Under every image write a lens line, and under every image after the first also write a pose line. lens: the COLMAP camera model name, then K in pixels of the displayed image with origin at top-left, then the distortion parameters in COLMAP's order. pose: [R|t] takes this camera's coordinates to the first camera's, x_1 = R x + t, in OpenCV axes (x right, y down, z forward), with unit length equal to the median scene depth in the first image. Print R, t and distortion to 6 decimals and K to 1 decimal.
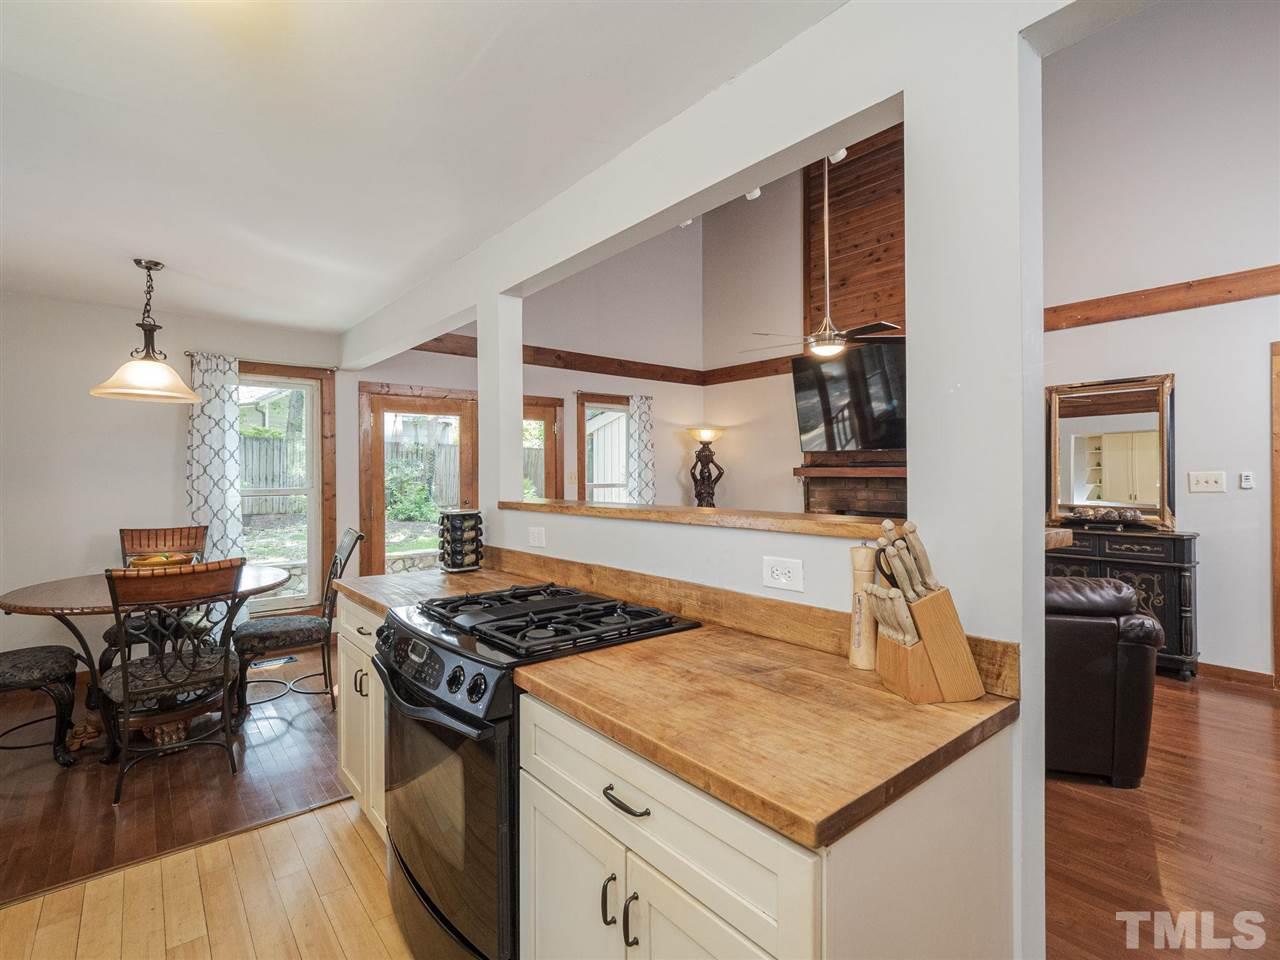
lens RADIAL K [[618.6, 0, 640.0], [0, 618.6, 480.0], [0, 0, 1]] dist [0.002207, 0.000088]
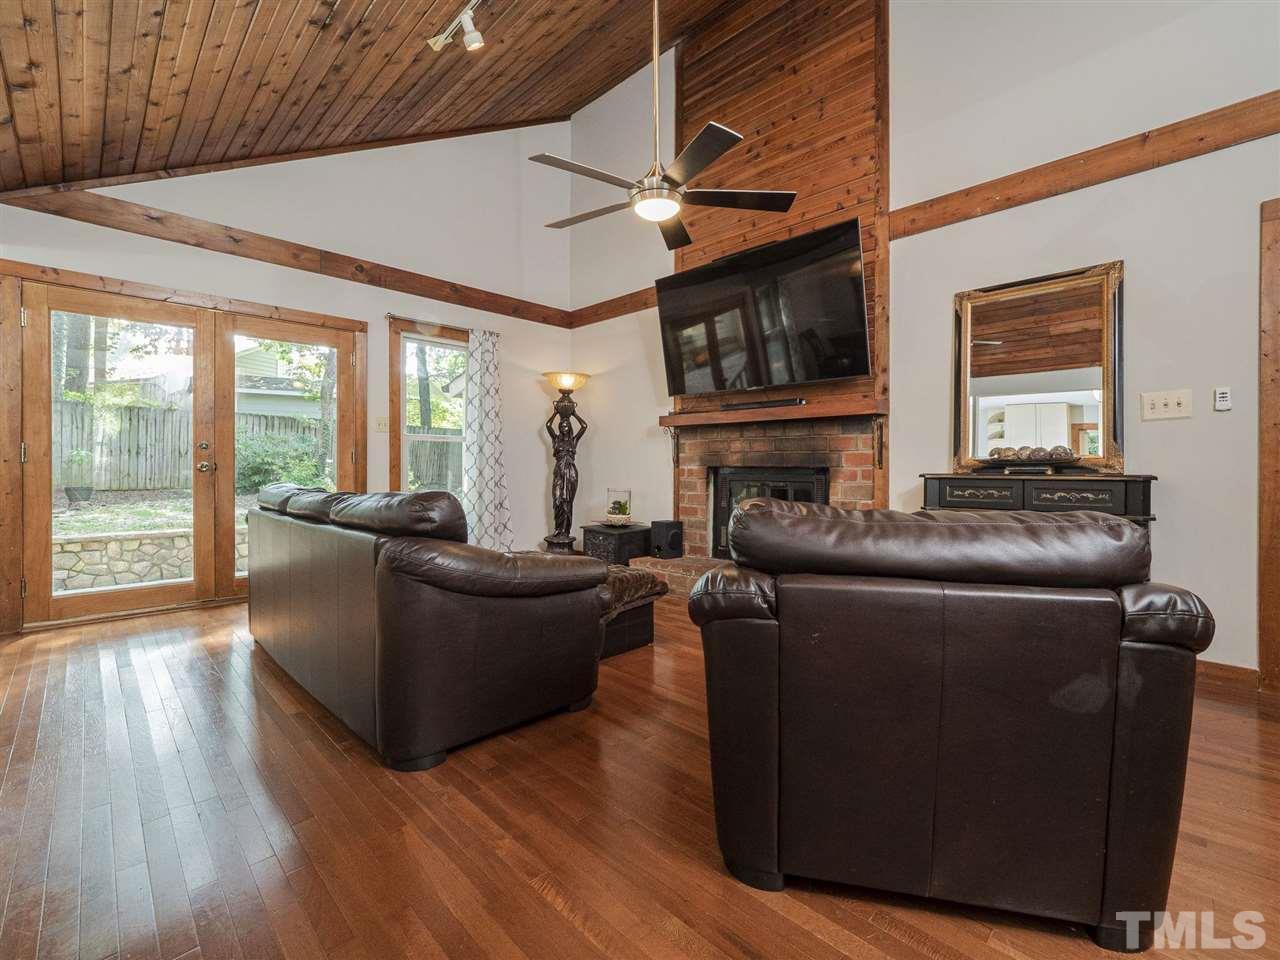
lens RADIAL K [[552.1, 0, 640.0], [0, 552.1, 480.0], [0, 0, 1]] dist [-0.001237, -0.000106]
pose [[0.996802, 0.006096, 0.079682, 0.171093], [-0.006672, 0.999953, 0.006970, 0.063109], [-0.079635, -0.007479, 0.996796, 0.279229]]
